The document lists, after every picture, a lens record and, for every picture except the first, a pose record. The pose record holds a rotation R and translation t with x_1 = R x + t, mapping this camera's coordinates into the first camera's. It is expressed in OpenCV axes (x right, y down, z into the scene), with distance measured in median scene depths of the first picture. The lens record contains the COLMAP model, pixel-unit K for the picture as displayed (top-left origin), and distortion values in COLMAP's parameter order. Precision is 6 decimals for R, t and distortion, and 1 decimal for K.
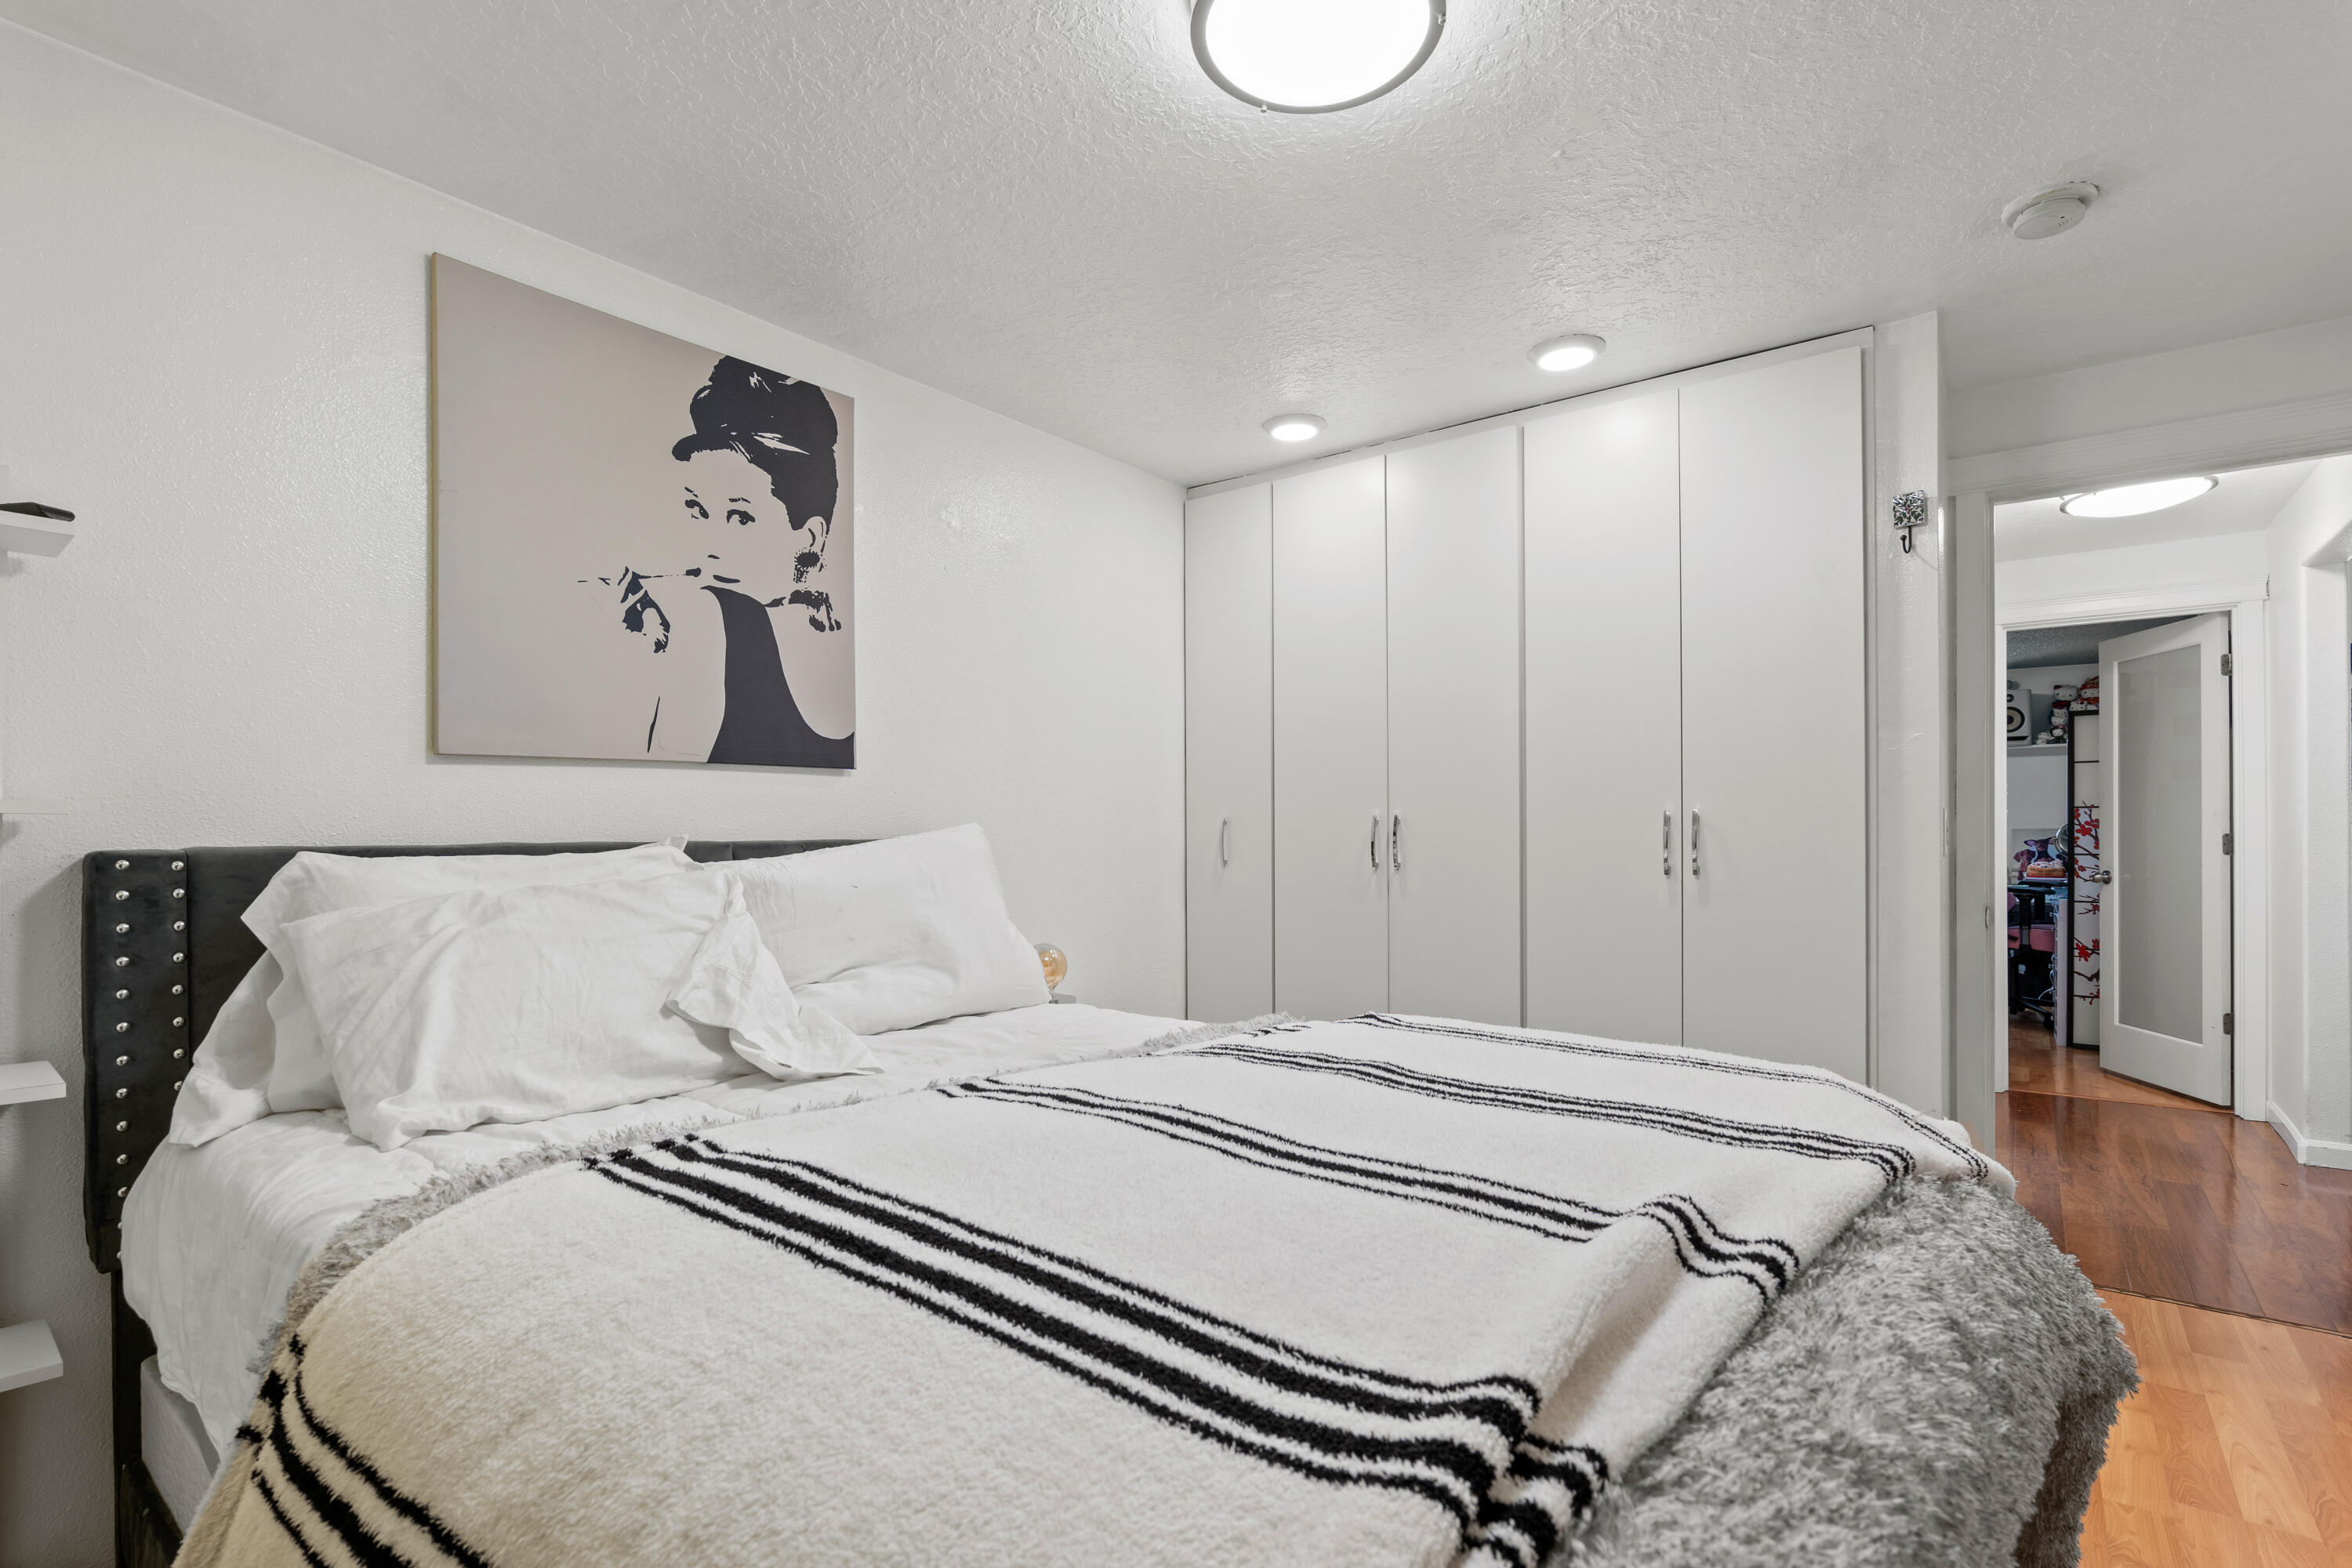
lens RADIAL K [[1103.4, 0, 1165.0], [0, 1103.4, 828.3], [0, 0, 1]] dist [-0.022007, 0.006020]
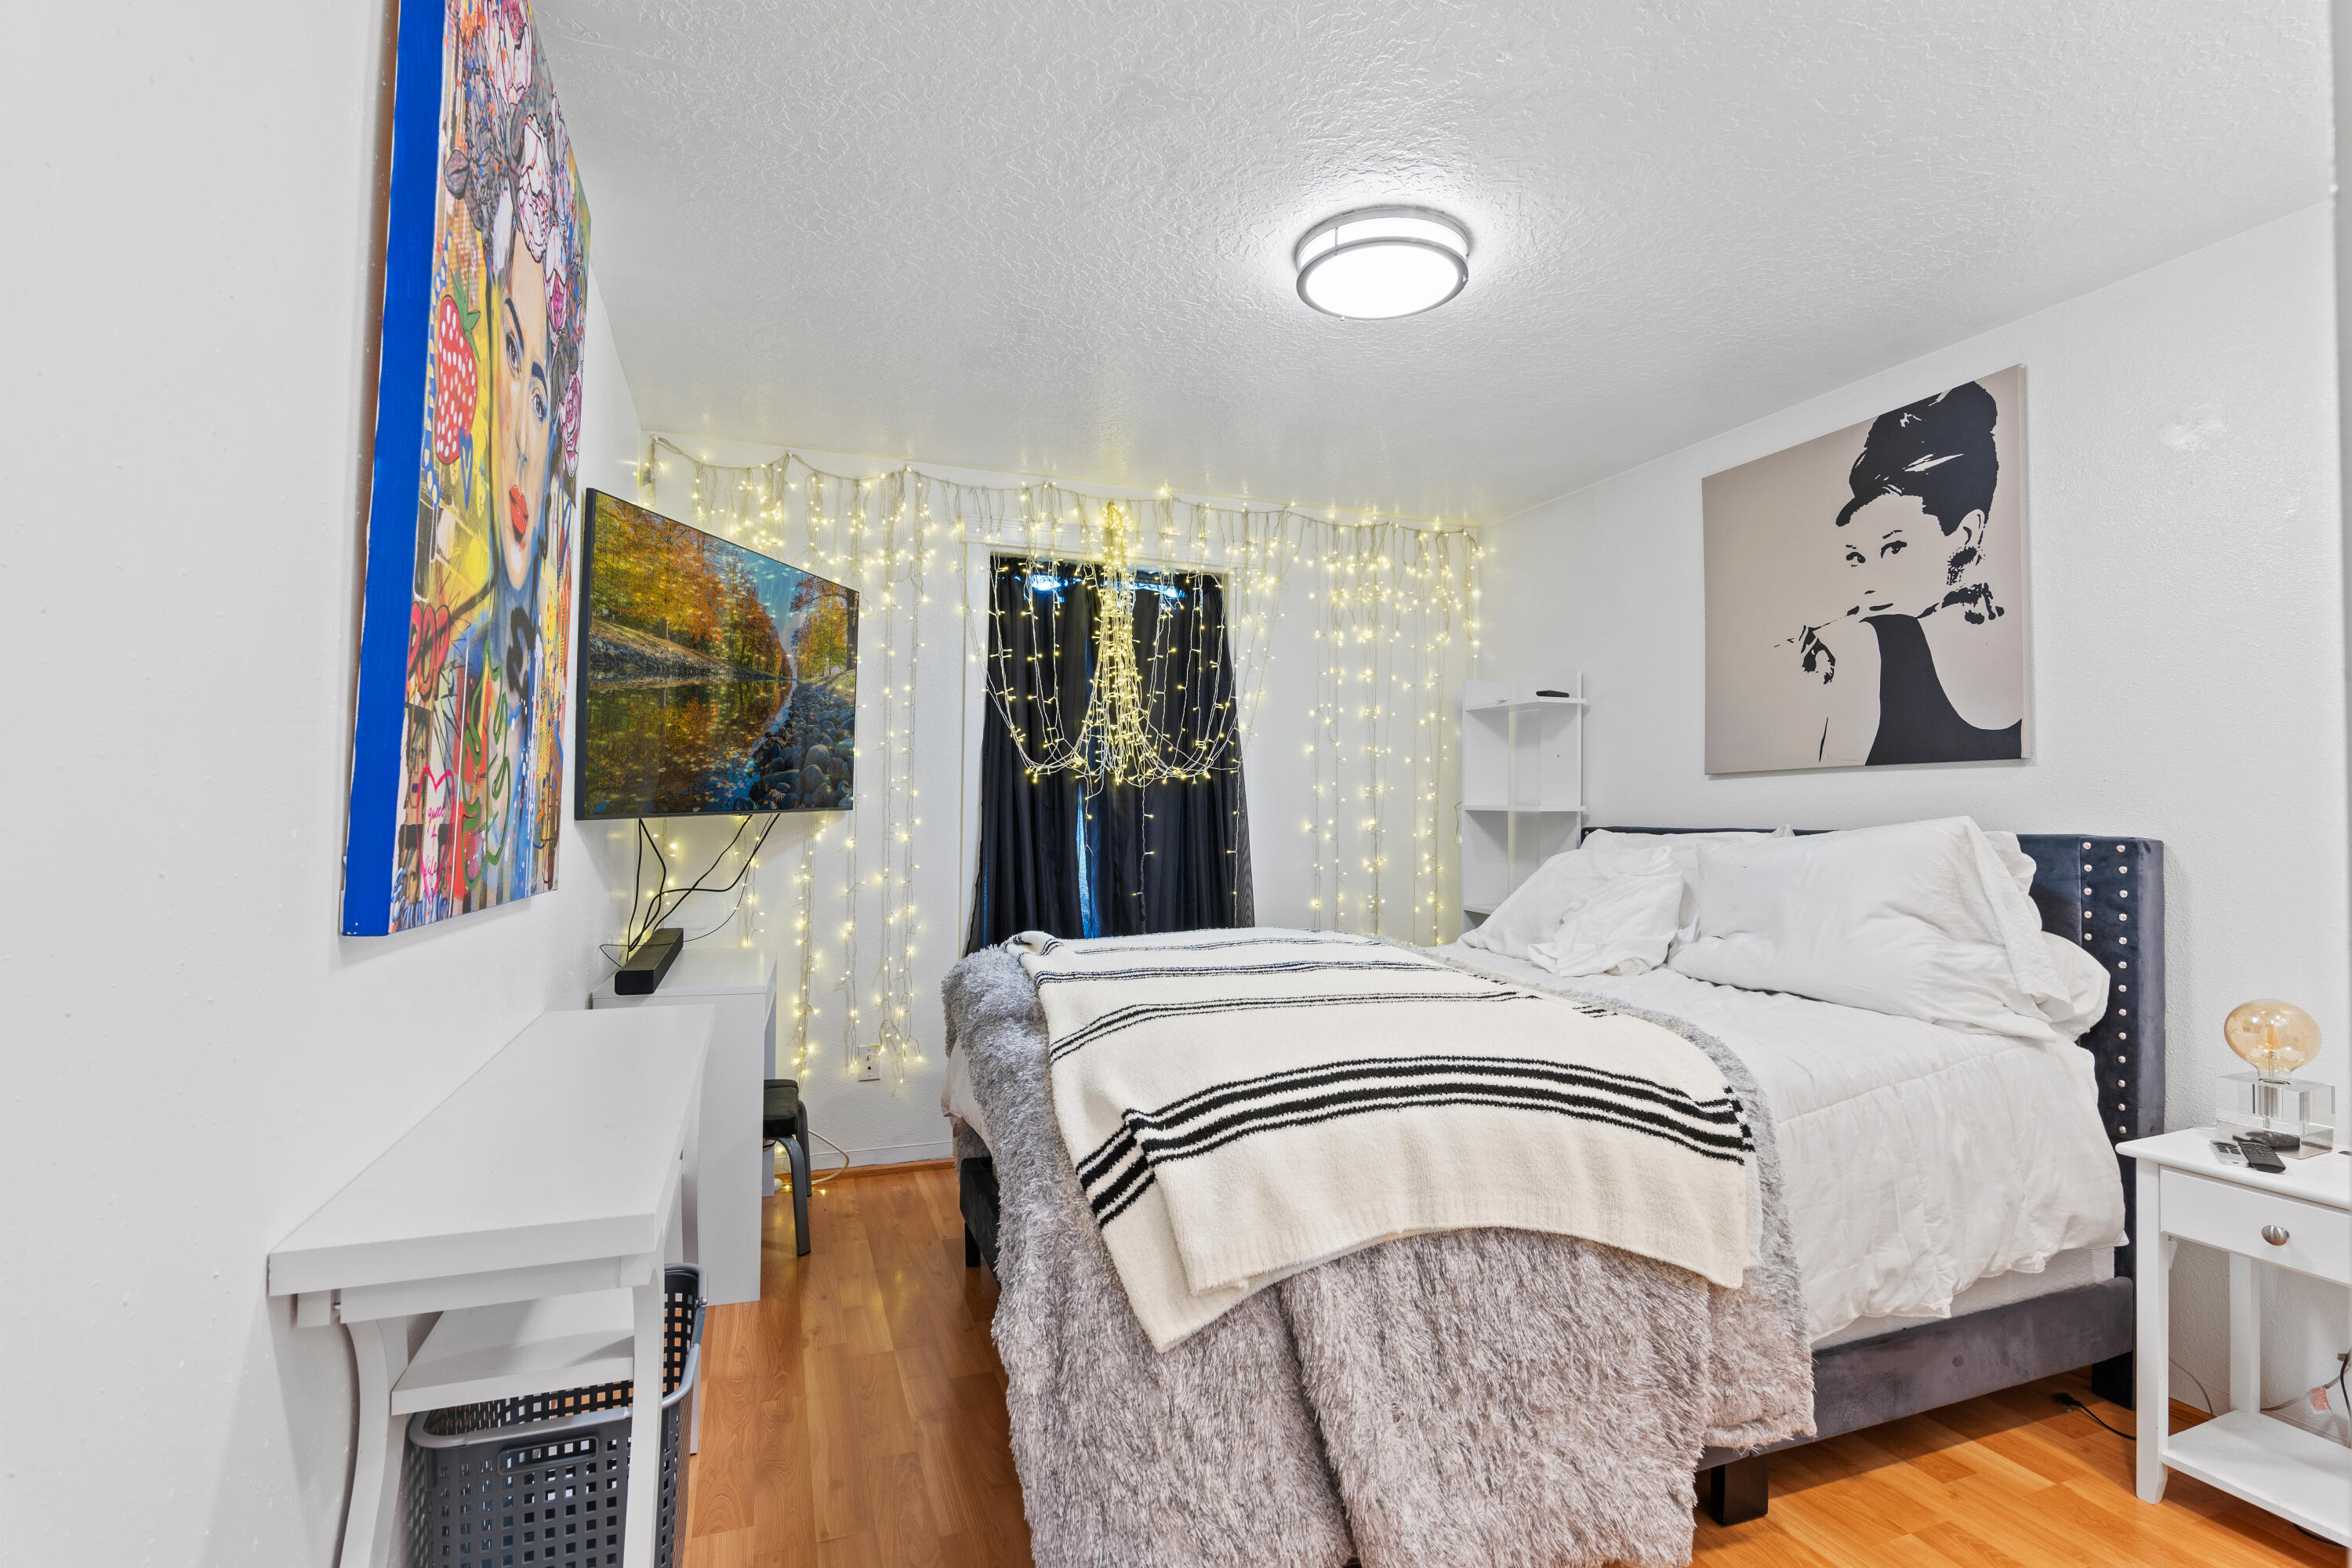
lens RADIAL K [[1103.4, 0, 1179.3], [0, 1103.4, 775.3], [0, 0, 1]] dist [-0.022007, 0.006020]
pose [[-0.519462, -0.028786, -0.854009, 0.942689], [-0.006296, 0.999534, -0.029862, -0.008371], [0.854470, -0.010135, -0.519401, 0.933942]]
